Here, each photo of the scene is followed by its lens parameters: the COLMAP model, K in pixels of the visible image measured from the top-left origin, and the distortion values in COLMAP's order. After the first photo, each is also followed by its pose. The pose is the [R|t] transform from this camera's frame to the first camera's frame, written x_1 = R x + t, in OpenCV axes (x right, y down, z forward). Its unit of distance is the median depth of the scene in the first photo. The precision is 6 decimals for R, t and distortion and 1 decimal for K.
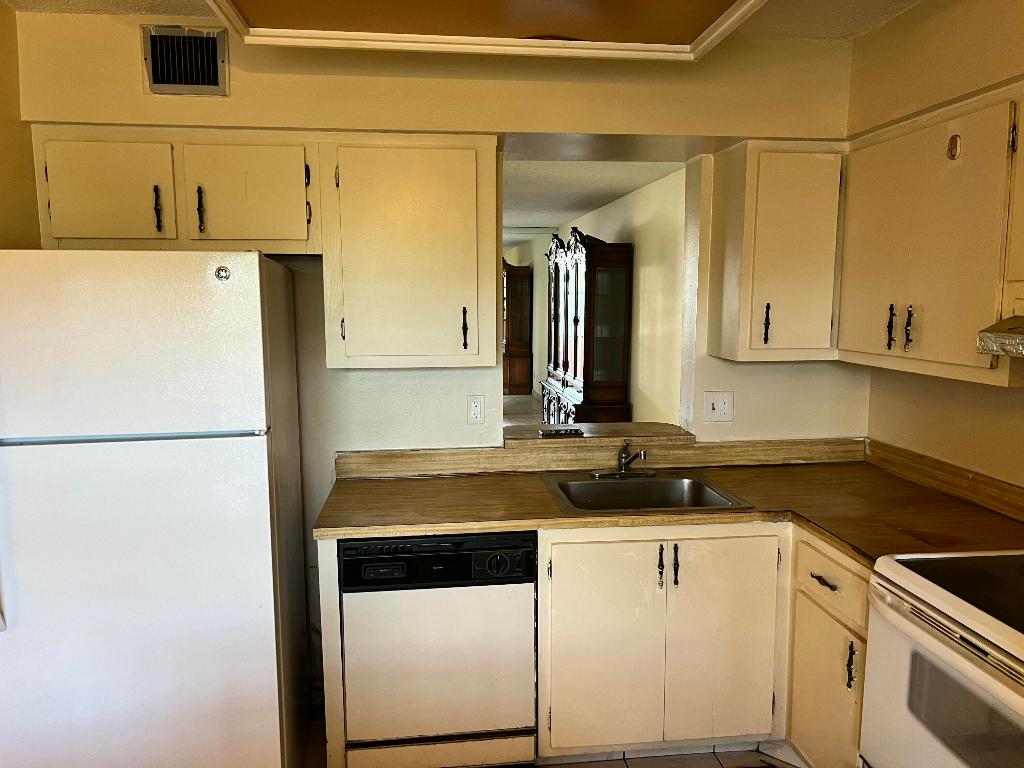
lens RADIAL K [[765.9, 0, 517.9], [0, 765.9, 392.5], [0, 0, 1]] dist [0.056608, -0.072842]
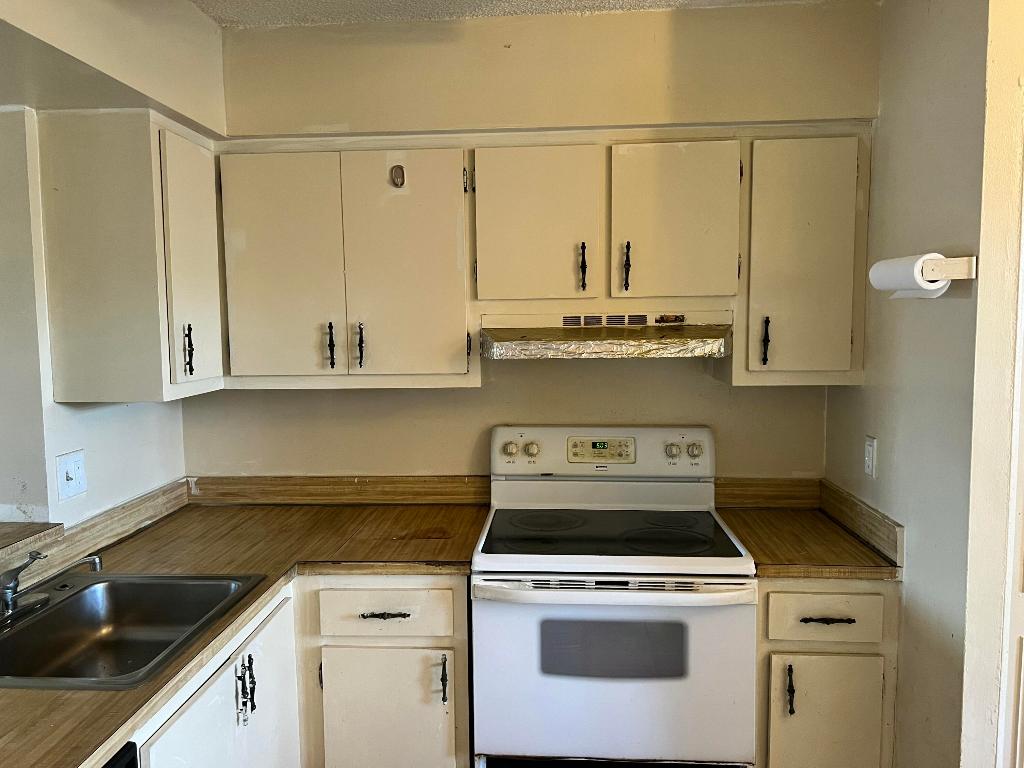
lens RADIAL K [[765.9, 0, 508.2], [0, 765.9, 387.7], [0, 0, 1]] dist [0.056608, -0.072842]
pose [[0.189514, -0.090028, 0.977742, -0.403406], [0.138312, 0.988306, 0.064192, -0.058602], [-0.972088, 0.123068, 0.199750, 0.547901]]
